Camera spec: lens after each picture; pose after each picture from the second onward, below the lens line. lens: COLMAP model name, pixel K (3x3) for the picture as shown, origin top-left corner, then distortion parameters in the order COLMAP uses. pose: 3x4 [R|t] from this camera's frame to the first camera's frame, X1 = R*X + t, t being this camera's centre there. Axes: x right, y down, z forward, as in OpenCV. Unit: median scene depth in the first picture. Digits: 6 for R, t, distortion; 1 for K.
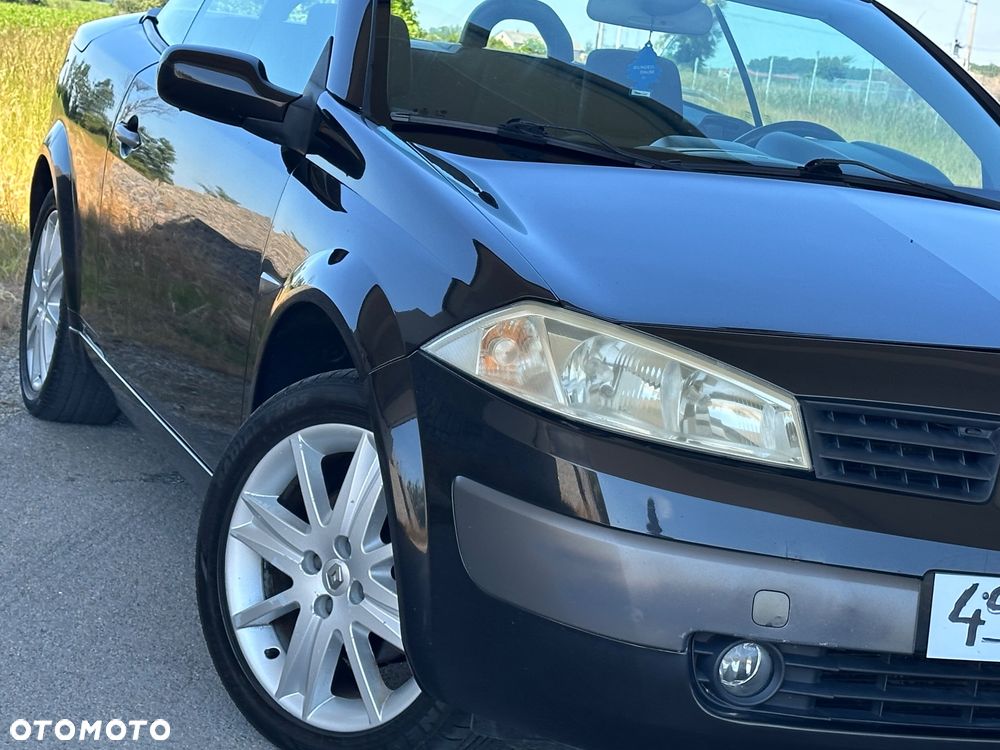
lens RADIAL K [[2236.8, 0, 501.8], [0, 2236.8, 390.1], [0, 0, 1]] dist [0.121347, 0.457026]
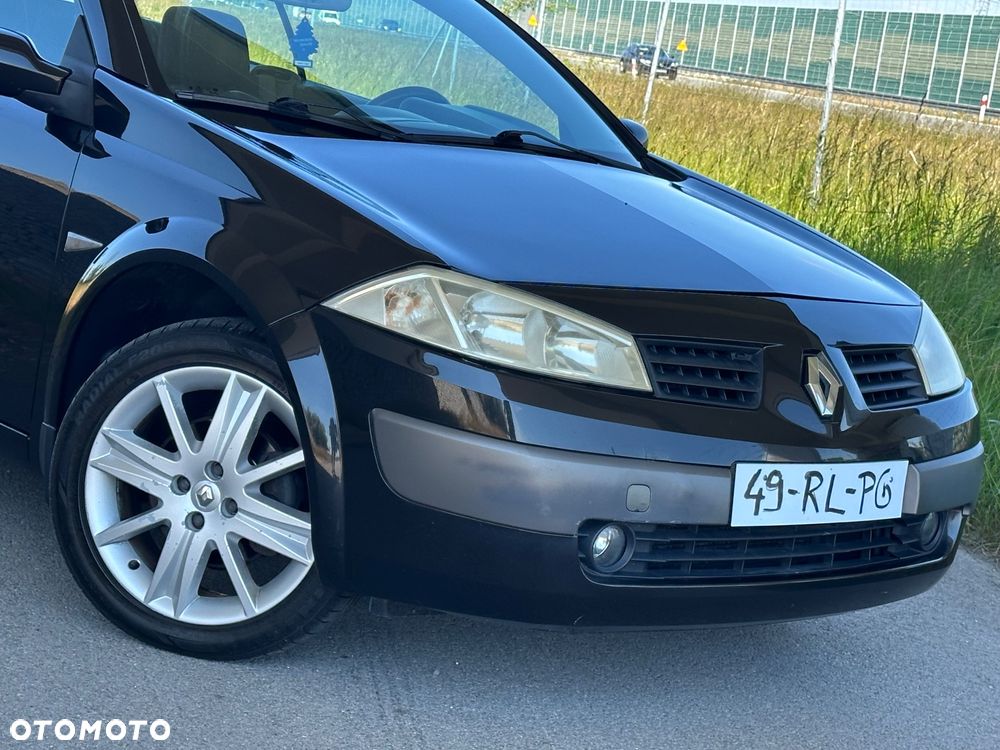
lens RADIAL K [[2236.8, 0, 501.8], [0, 2236.8, 390.1], [0, 0, 1]] dist [0.121347, 0.457026]
pose [[0.918016, -0.046506, 0.393806, -0.398579], [0.024765, 0.997884, 0.060112, -0.039978], [-0.395768, -0.045431, 0.917226, -0.145452]]
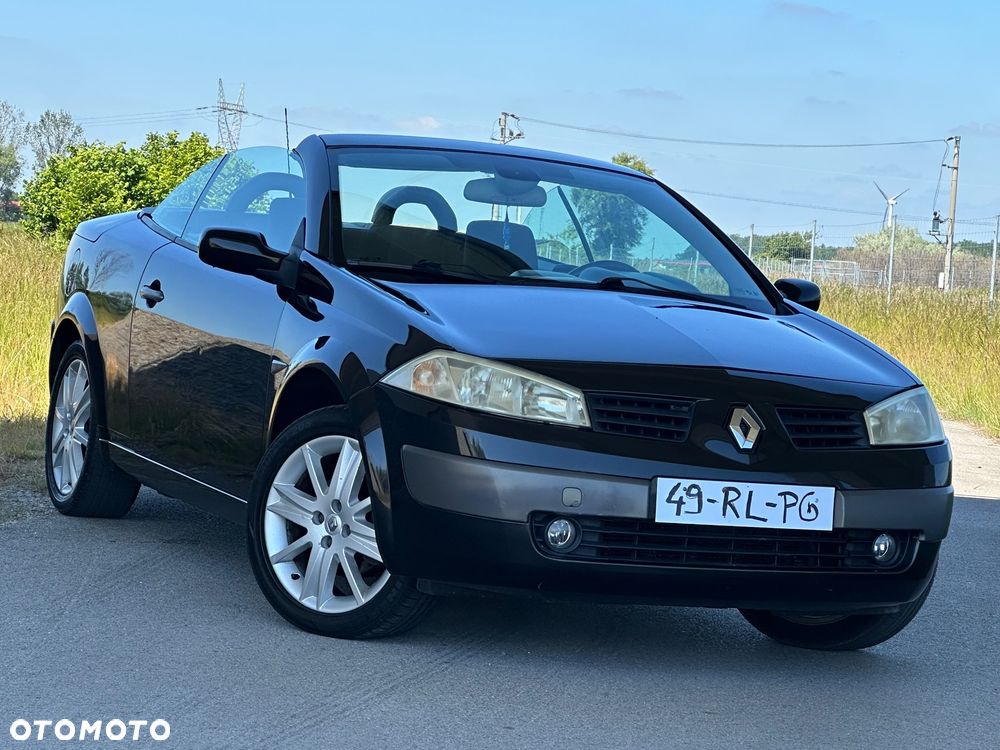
lens RADIAL K [[3047.7, 0, 521.8], [0, 3047.7, 375.6], [0, 0, 1]] dist [-0.162624, 2.018015]
pose [[0.997680, -0.046026, 0.050171, -0.041839], [0.051162, 0.993003, -0.106428, 0.229662], [-0.044922, 0.108748, 0.993054, -1.364721]]
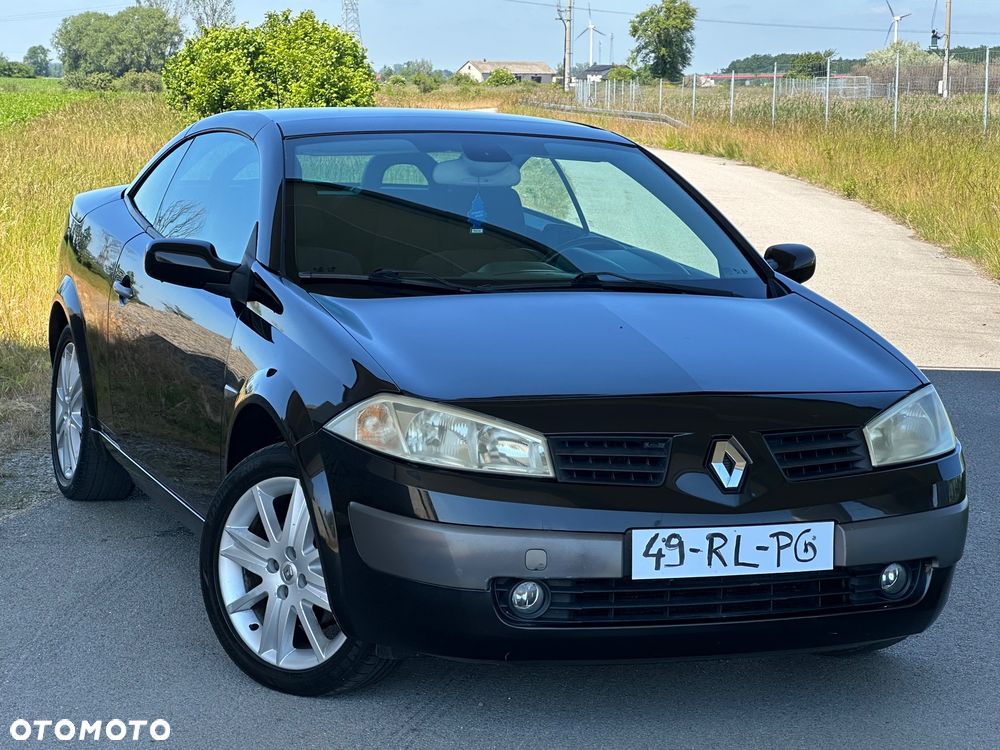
lens RADIAL K [[2394.3, 0, 500.0], [0, 2394.3, 375.0], [0, 0, 1]] dist [-0.089128, 4.762746]
pose [[0.995089, -0.098969, -0.001917, 0.093588], [0.098892, 0.994794, -0.024620, -0.000441], [0.004343, 0.024309, 0.999695, -0.708275]]
